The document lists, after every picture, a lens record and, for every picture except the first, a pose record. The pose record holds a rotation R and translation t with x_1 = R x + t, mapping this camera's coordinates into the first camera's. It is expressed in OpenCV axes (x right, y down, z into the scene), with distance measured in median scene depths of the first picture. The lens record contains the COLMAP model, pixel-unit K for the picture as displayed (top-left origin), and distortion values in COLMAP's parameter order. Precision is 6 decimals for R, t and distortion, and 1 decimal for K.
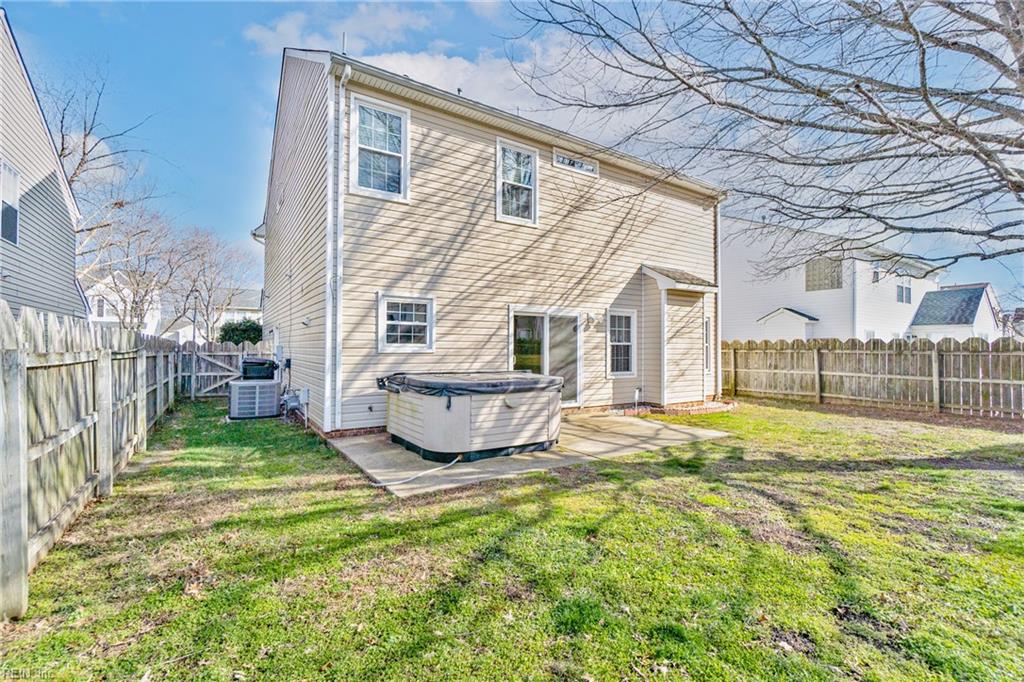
lens RADIAL K [[447.2, 0, 512.0], [0, 447.2, 341.0], [0, 0, 1]] dist [-0.002625, -0.000071]
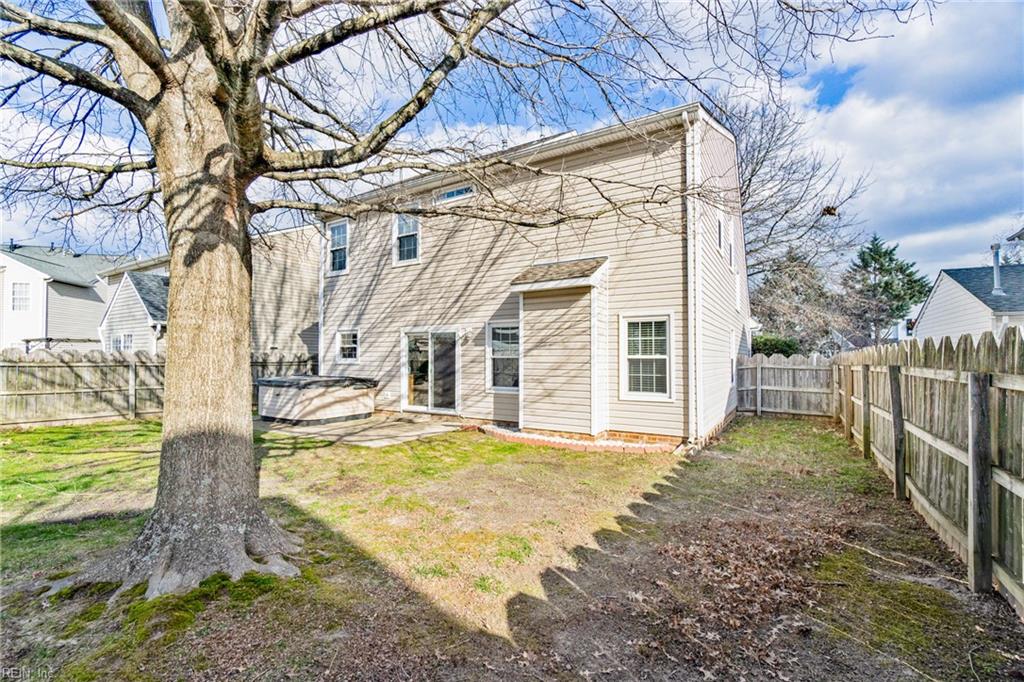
lens RADIAL K [[447.2, 0, 512.0], [0, 447.2, 341.0], [0, 0, 1]] dist [-0.002625, -0.000071]
pose [[0.421904, -0.039386, -0.905784, 1.232973], [0.011732, 0.999209, -0.037984, 0.009595], [0.906564, 0.005399, 0.422033, 0.691129]]
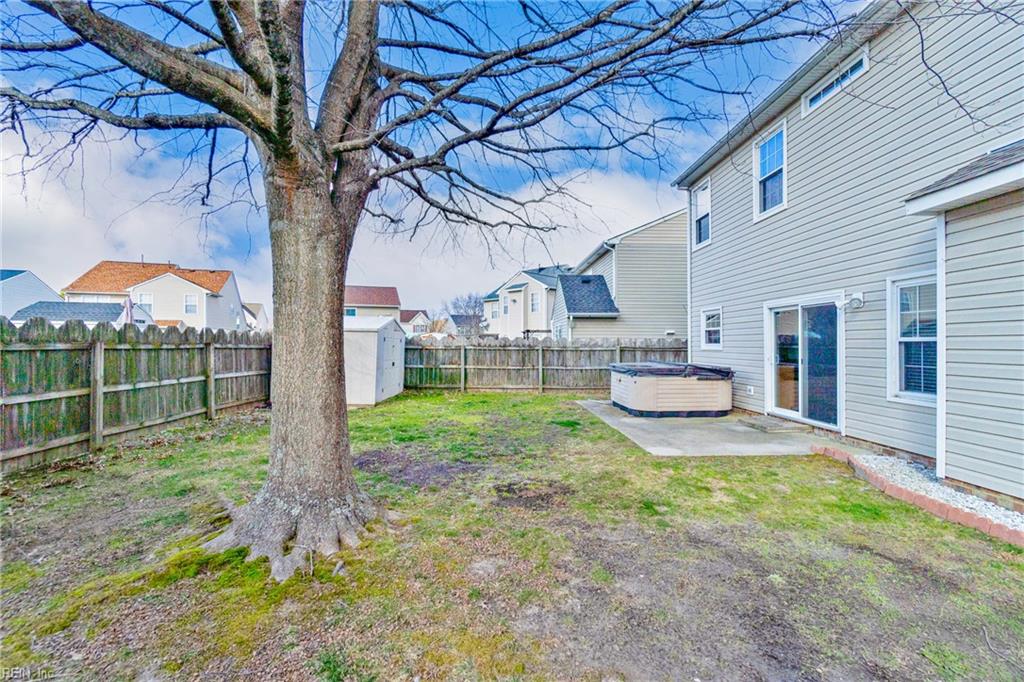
lens RADIAL K [[444.7, 0, 512.0], [0, 444.7, 341.0], [0, 0, 1]] dist [0.001391, 0.000169]
pose [[-0.525224, -0.012582, -0.850871, 1.034674], [0.008068, 0.999772, -0.019763, 0.016765], [0.850926, -0.017245, -0.525003, 0.968520]]
